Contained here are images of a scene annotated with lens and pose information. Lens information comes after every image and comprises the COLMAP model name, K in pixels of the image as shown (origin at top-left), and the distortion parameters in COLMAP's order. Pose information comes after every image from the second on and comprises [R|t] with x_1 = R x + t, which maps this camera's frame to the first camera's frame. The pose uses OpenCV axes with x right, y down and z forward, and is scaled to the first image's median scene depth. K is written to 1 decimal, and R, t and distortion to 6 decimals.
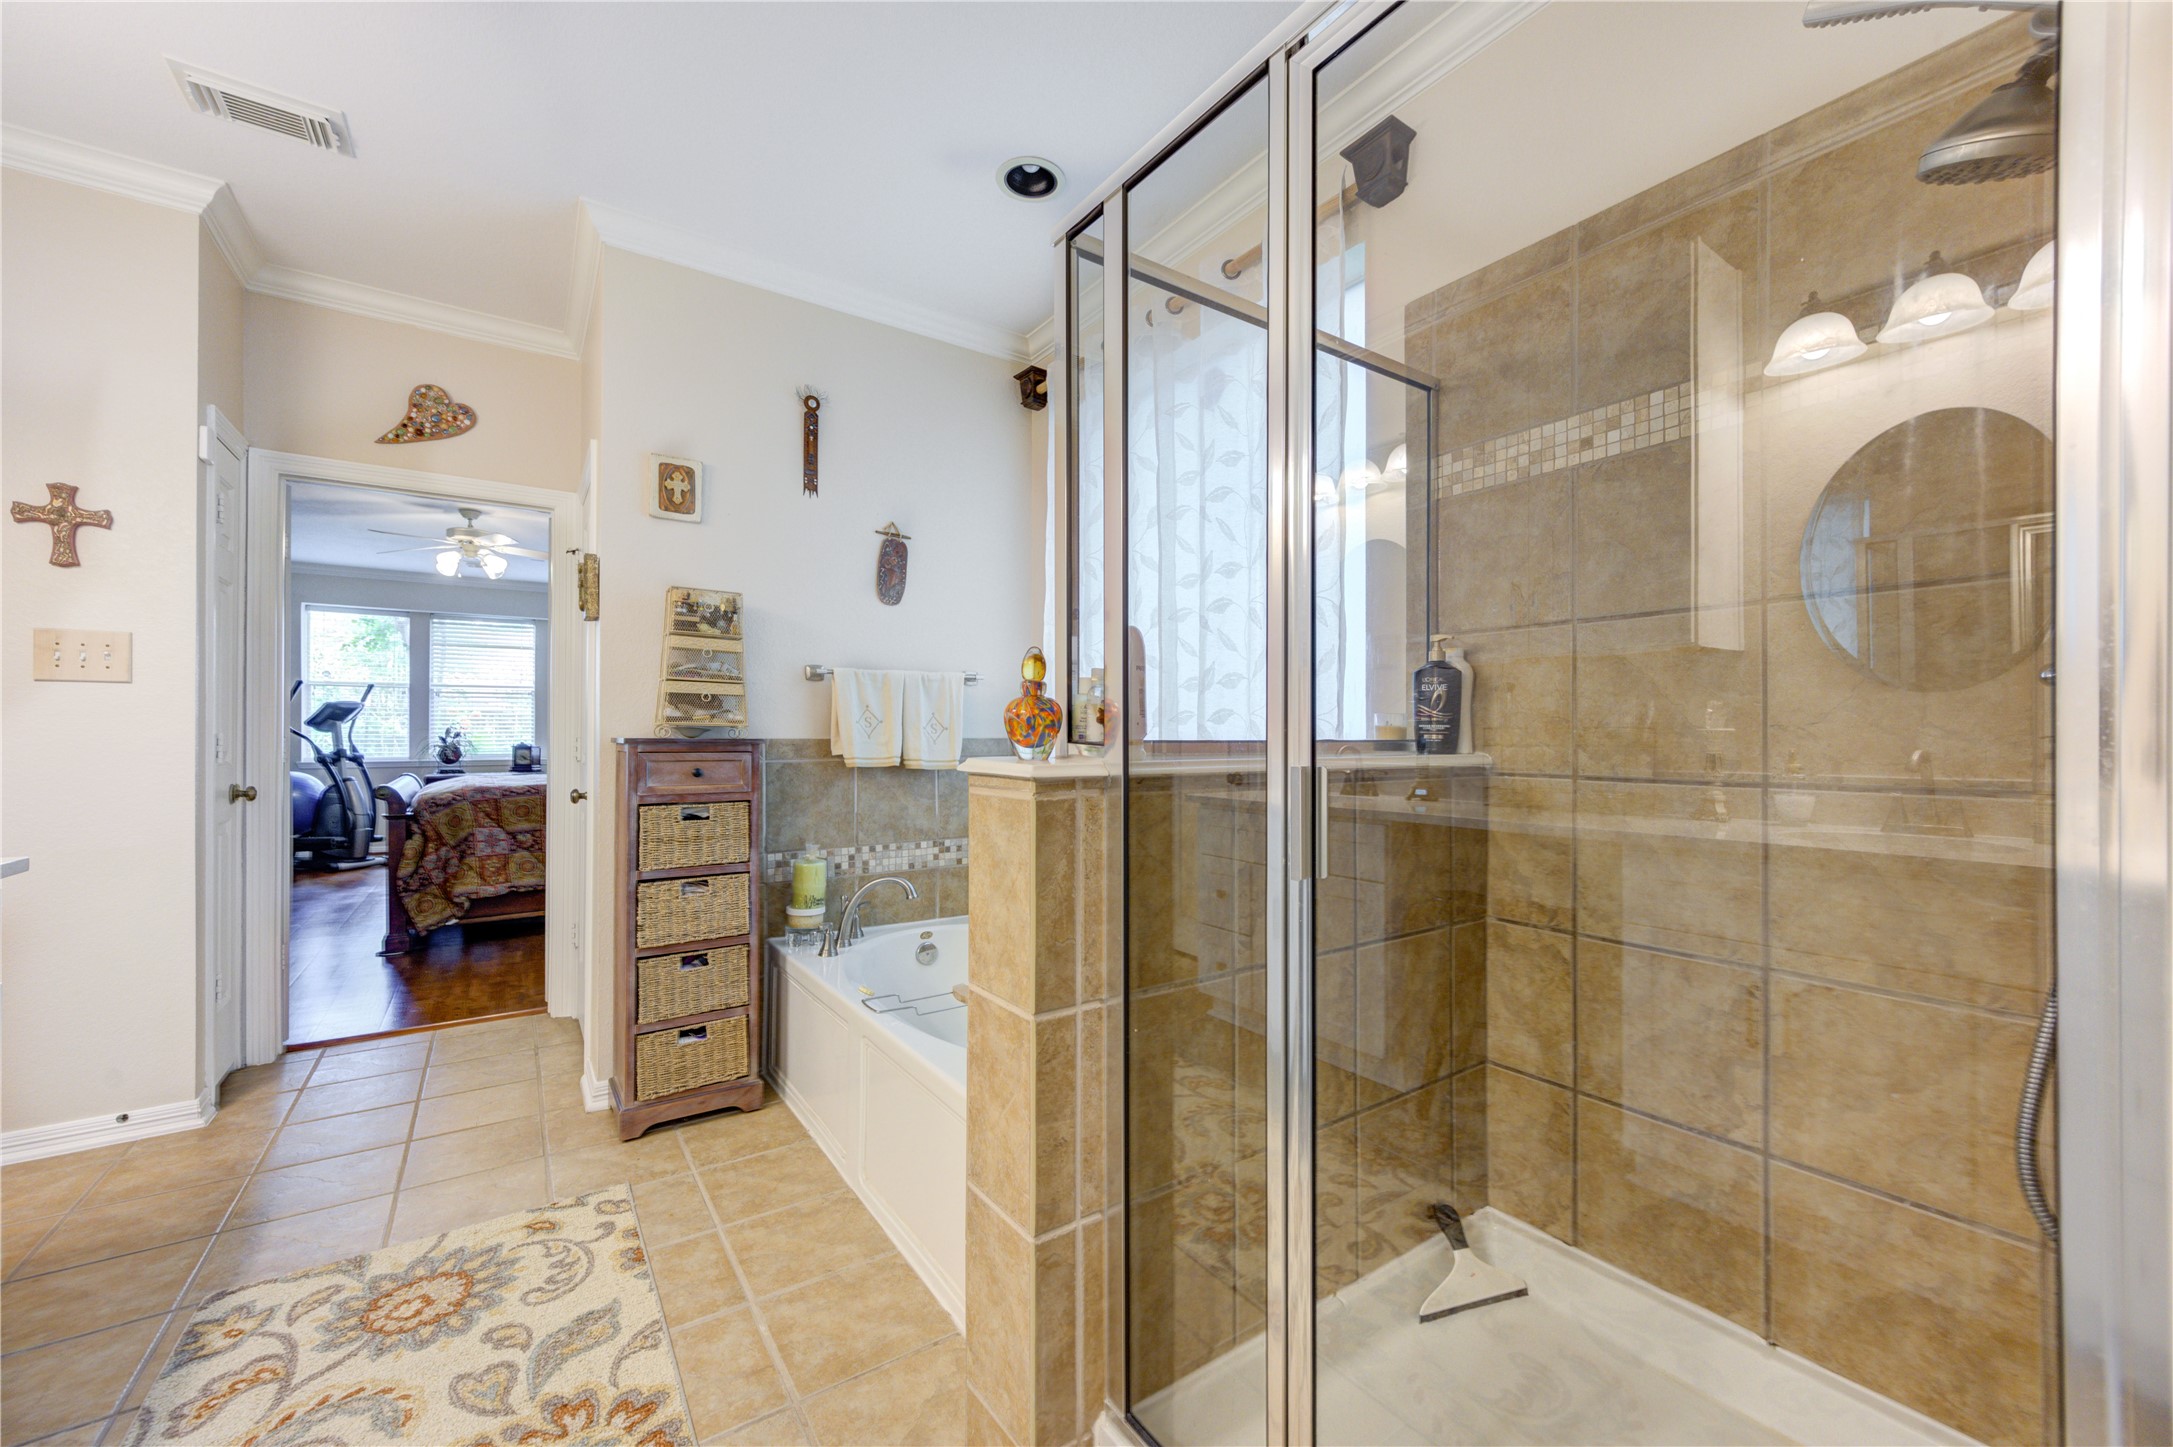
lens RADIAL K [[850.3, 0, 1086.9], [0, 850.3, 726.3], [0, 0, 1]] dist [0.001751, 0.000409]
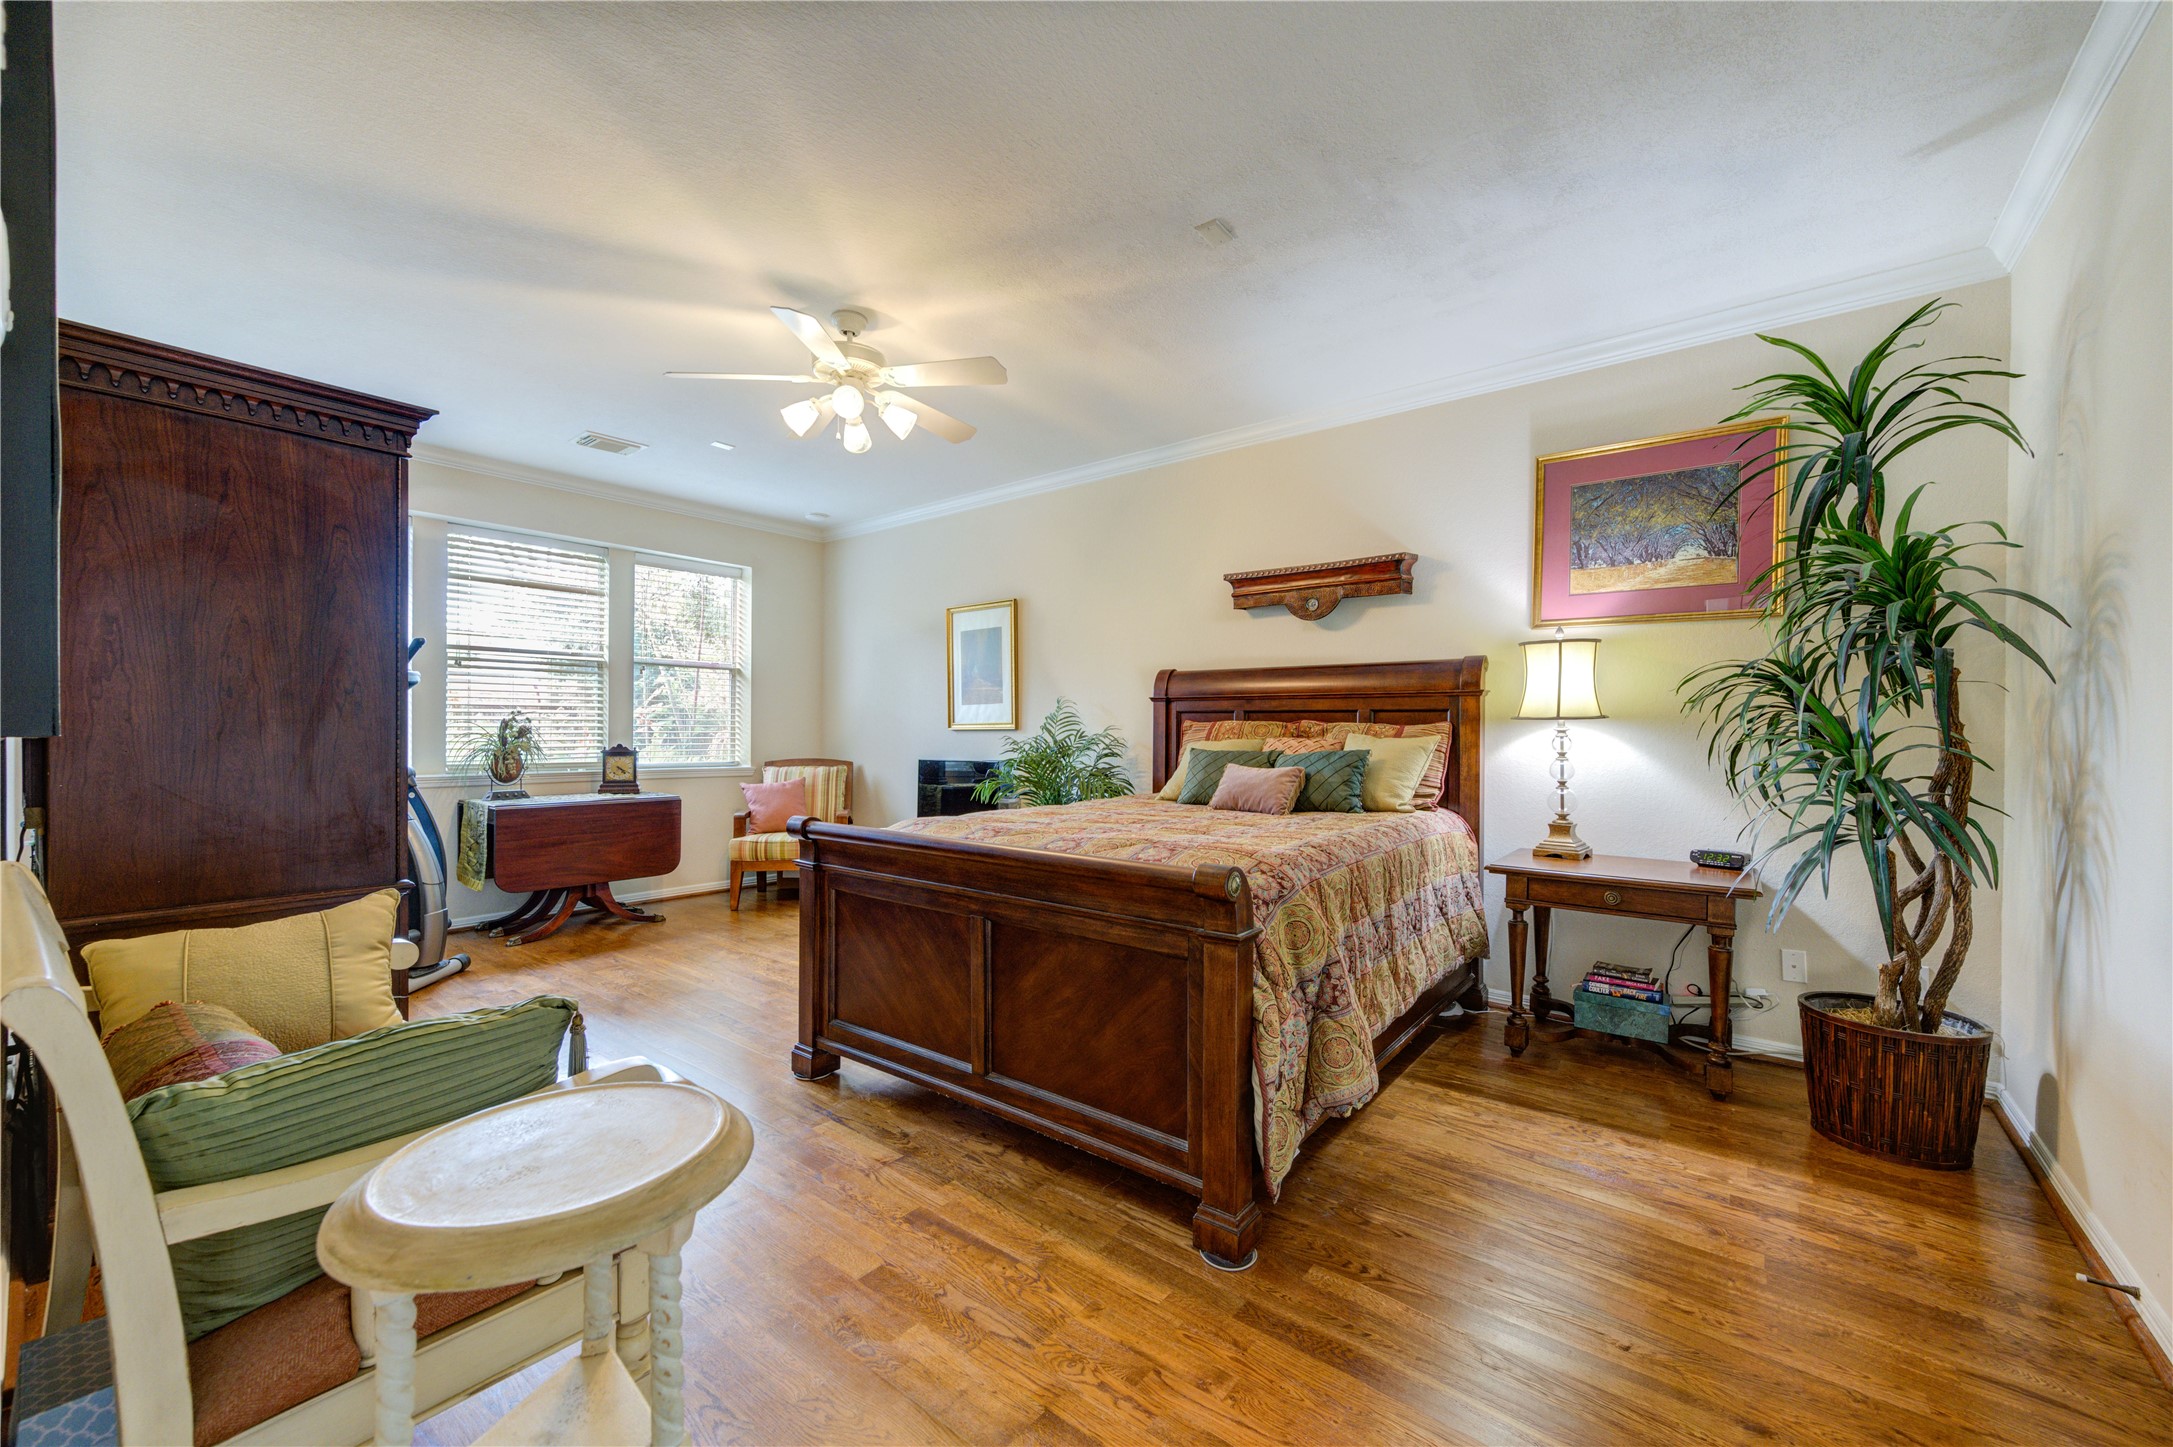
lens RADIAL K [[850.3, 0, 1095.4], [0, 850.3, 725.2], [0, 0, 1]] dist [0.001751, 0.000409]
pose [[0.951619, 0.012314, 0.307035, -1.009169], [-0.013105, 0.999914, 0.000515, -0.001019], [-0.307002, -0.004514, 0.951698, 0.589219]]
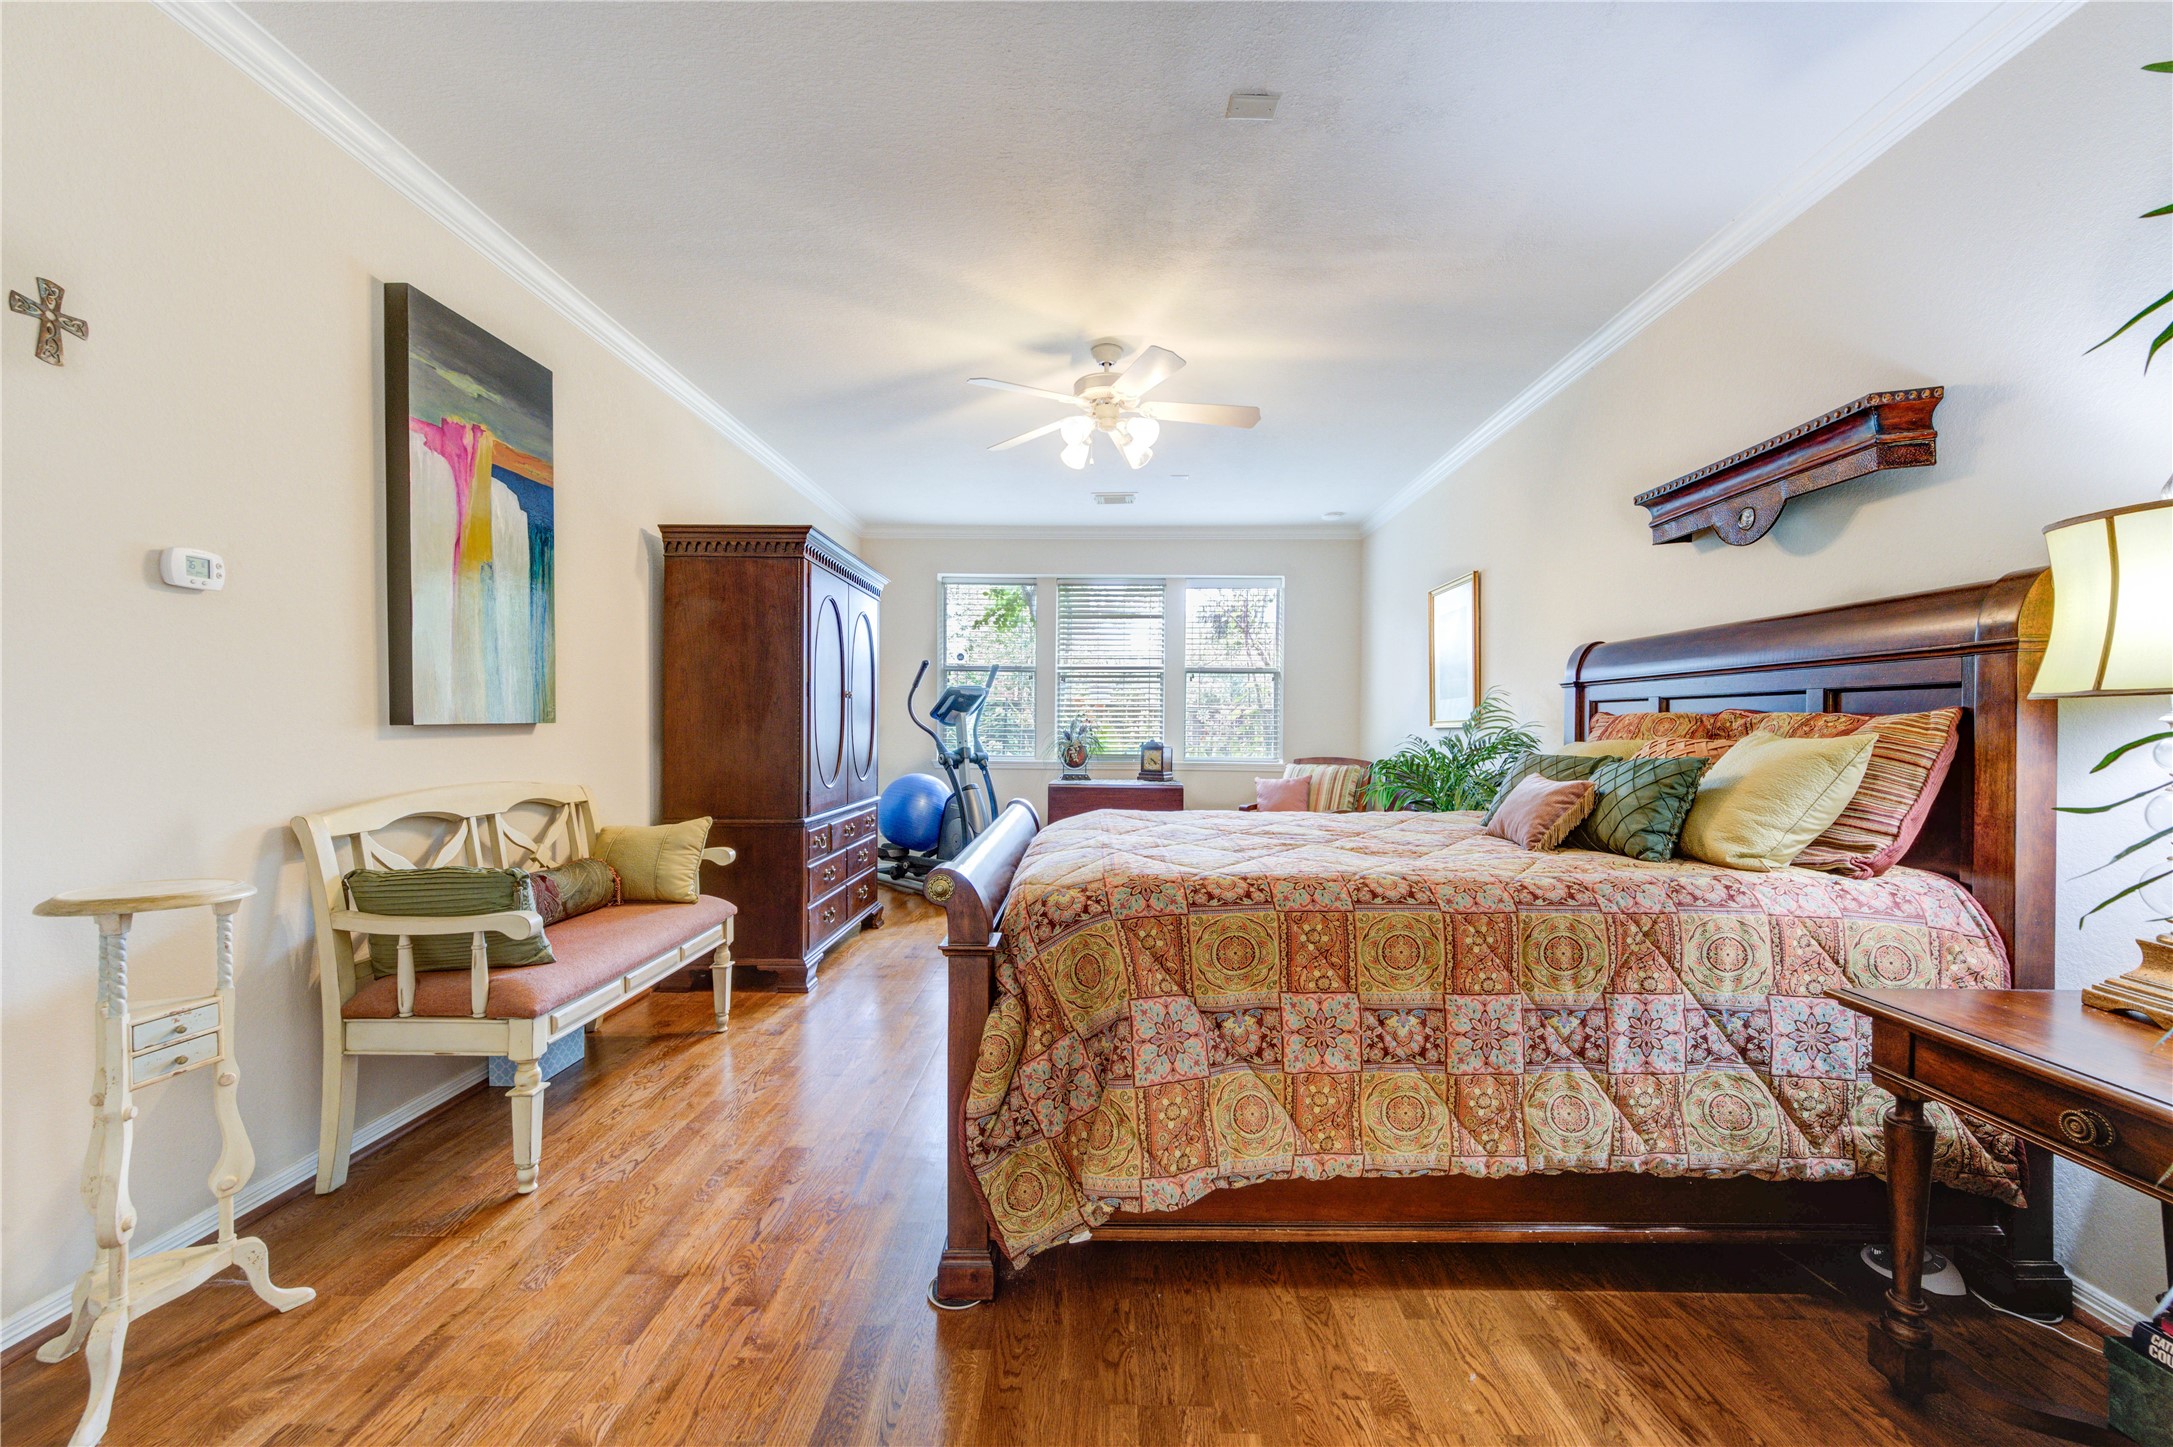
lens RADIAL K [[850.3, 0, 1101.0], [0, 850.3, 723.0], [0, 0, 1]] dist [0.001751, 0.000409]
pose [[0.819300, 0.006839, -0.573324, -0.520948], [-0.004917, 0.999976, 0.004902, -0.000359], [0.573344, -0.001198, 0.819314, 0.693106]]
